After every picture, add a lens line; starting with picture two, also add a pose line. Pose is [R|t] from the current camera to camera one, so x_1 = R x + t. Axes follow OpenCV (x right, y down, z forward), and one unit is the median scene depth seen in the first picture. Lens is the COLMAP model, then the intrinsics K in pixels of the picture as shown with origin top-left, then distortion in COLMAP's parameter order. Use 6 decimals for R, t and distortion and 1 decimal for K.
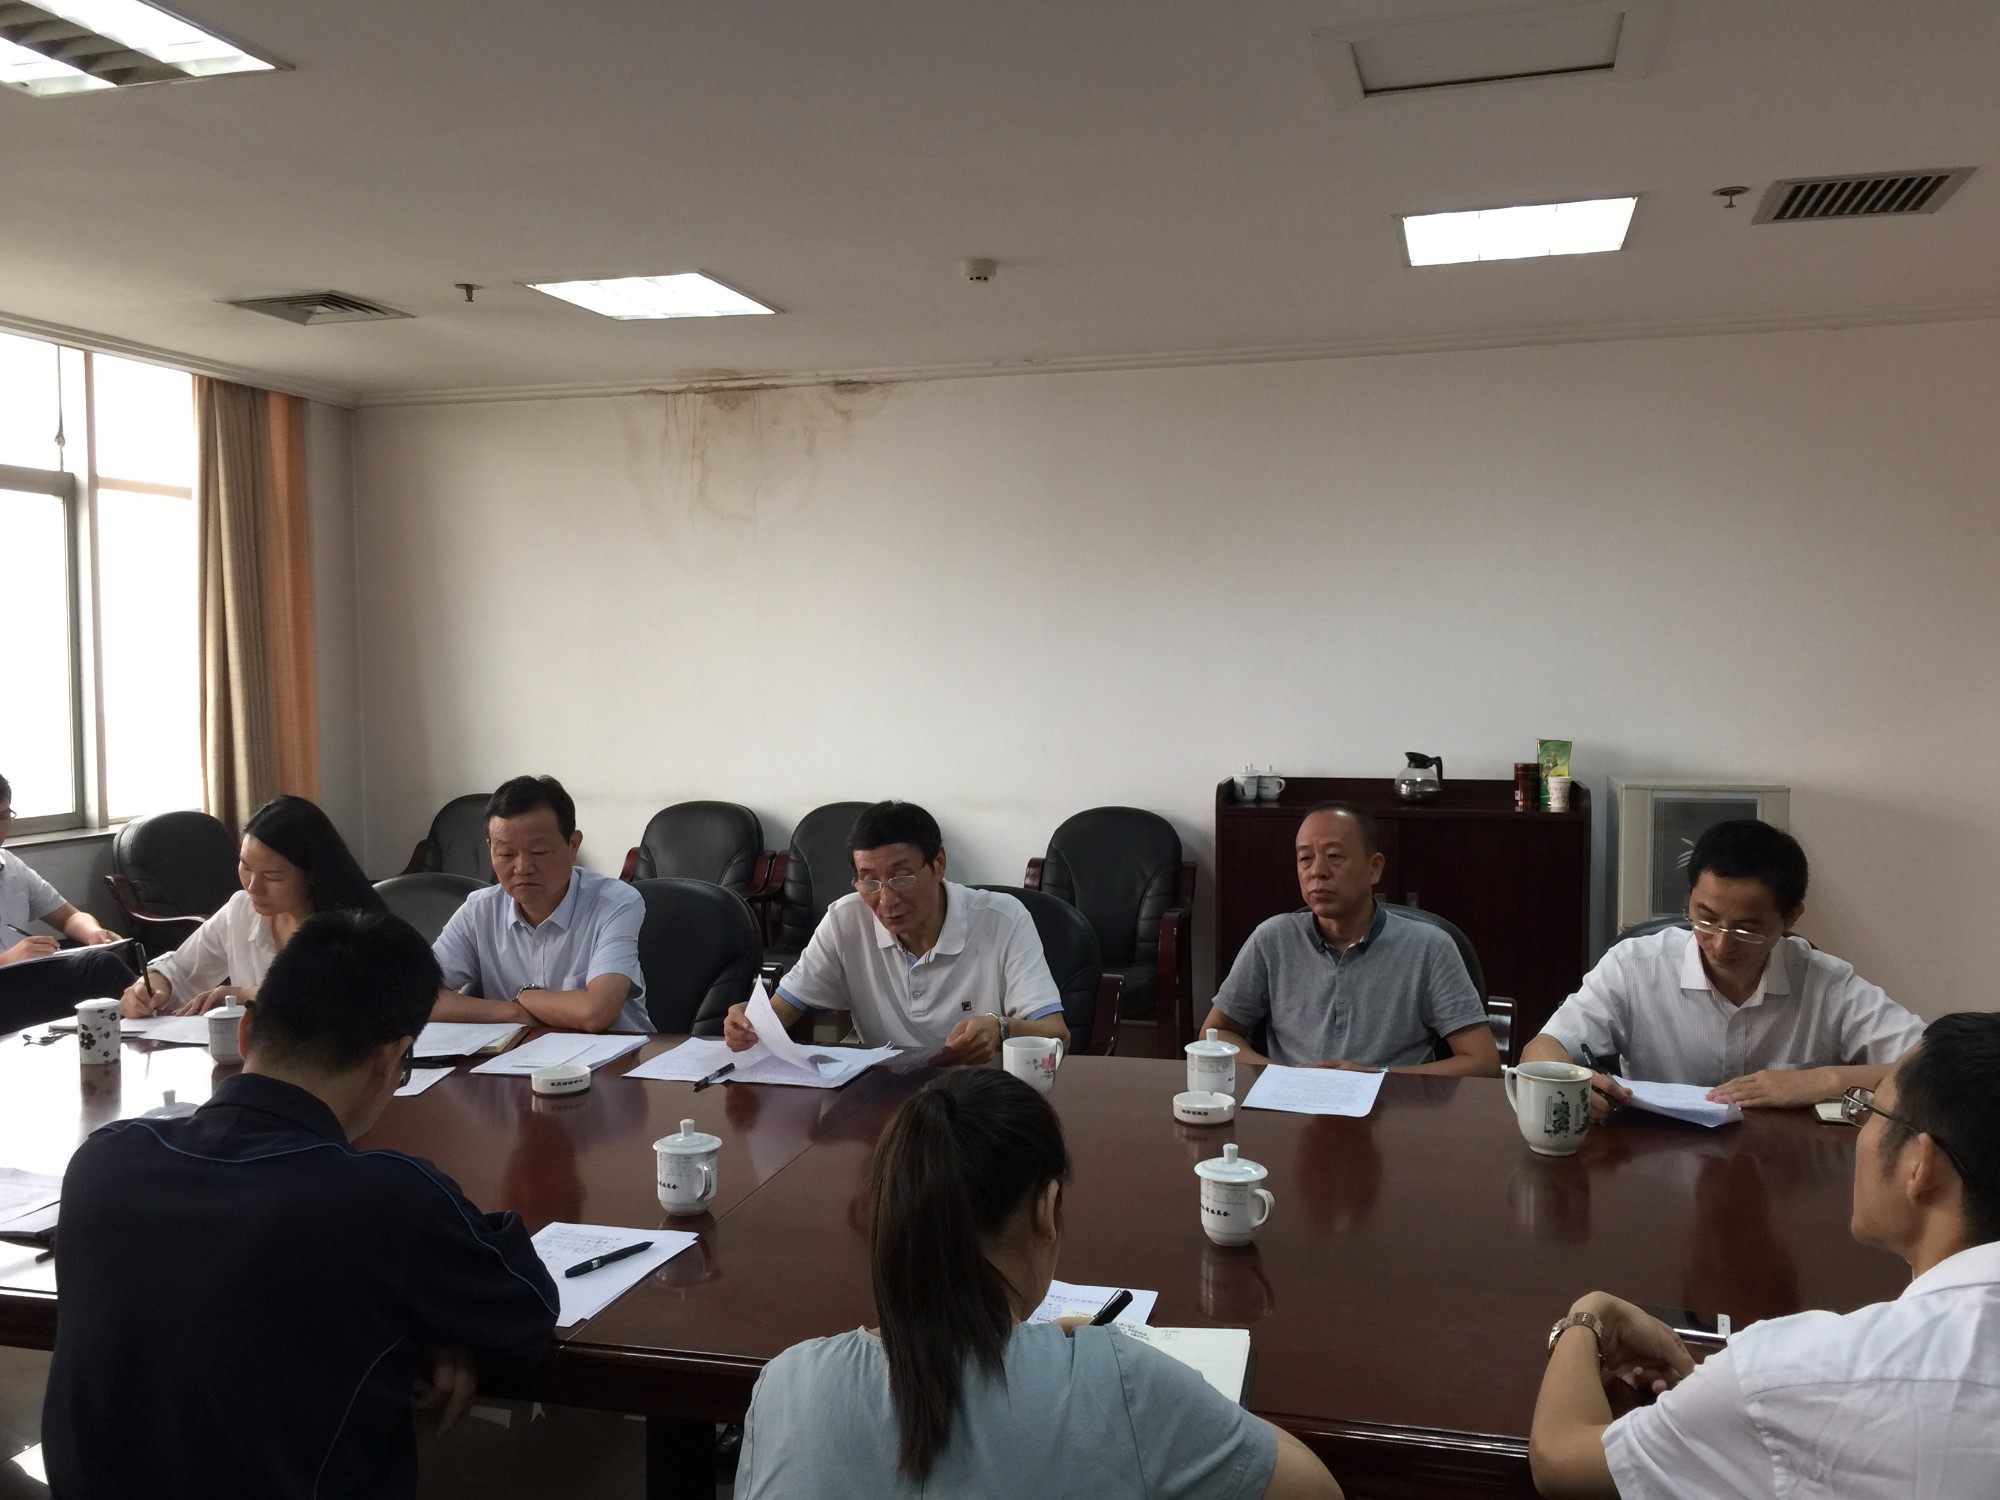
lens RADIAL K [[1690.2, 0, 1000.0], [0, 1690.2, 750.0], [0, 0, 1]] dist [0.102822, -0.001867]
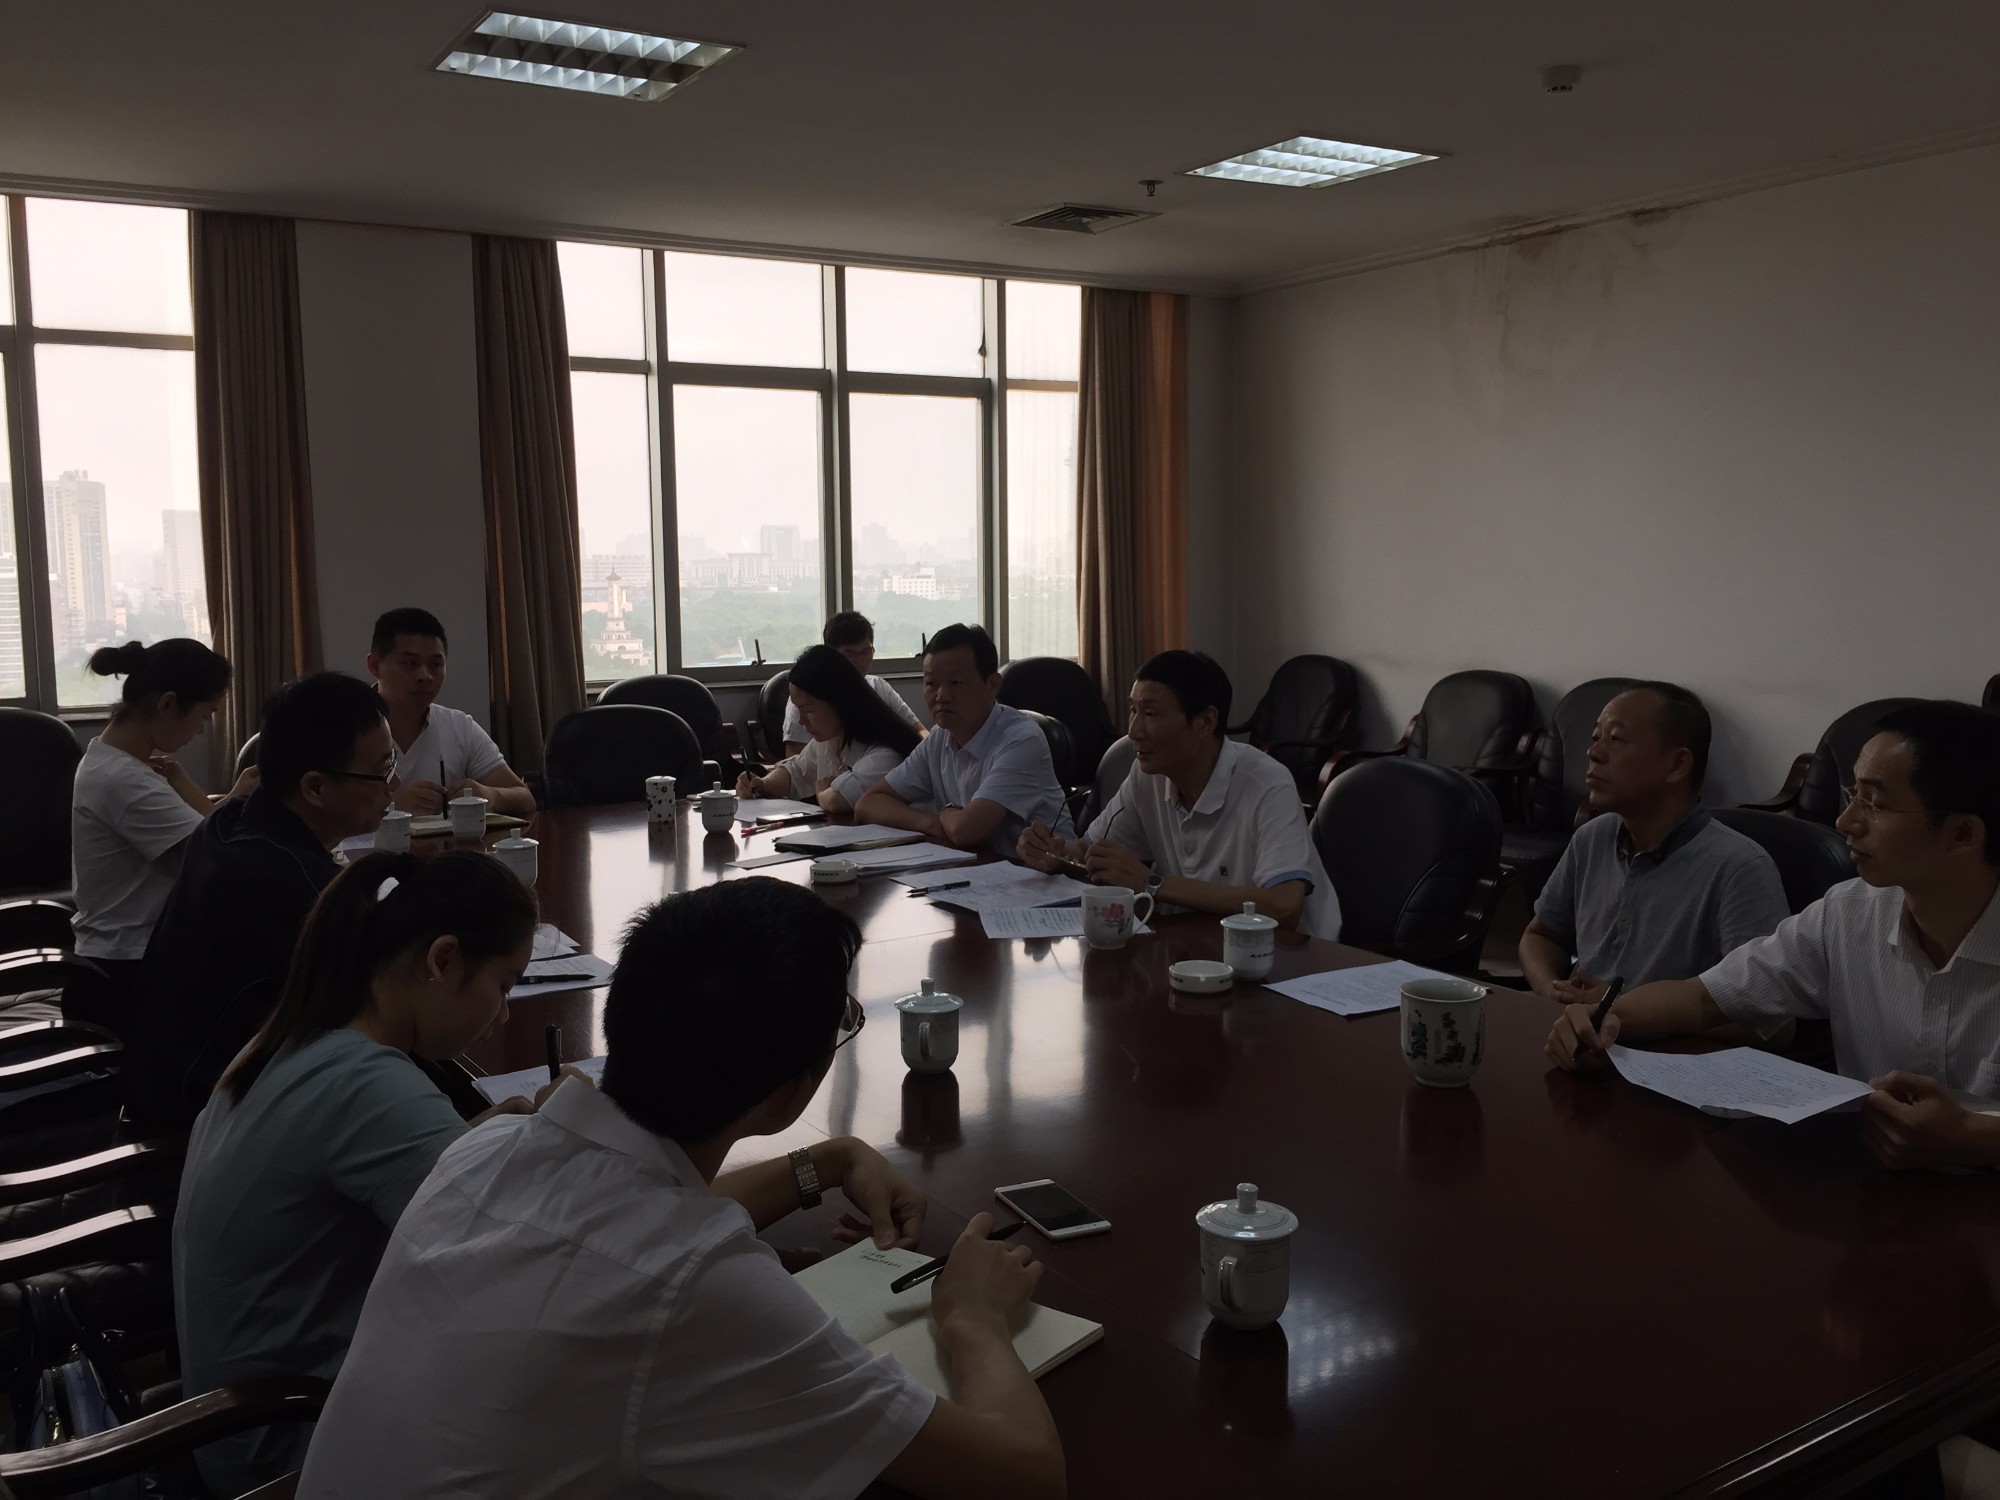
lens RADIAL K [[1691.9, 0, 999.1], [0, 1691.9, 709.5], [0, 0, 1]] dist [0.065281, 0.001690]
pose [[0.753282, 0.064470, -0.654530, 0.278623], [-0.031411, 0.997575, 0.062109, 0.001065], [0.656947, -0.026226, 0.753480, 0.087652]]
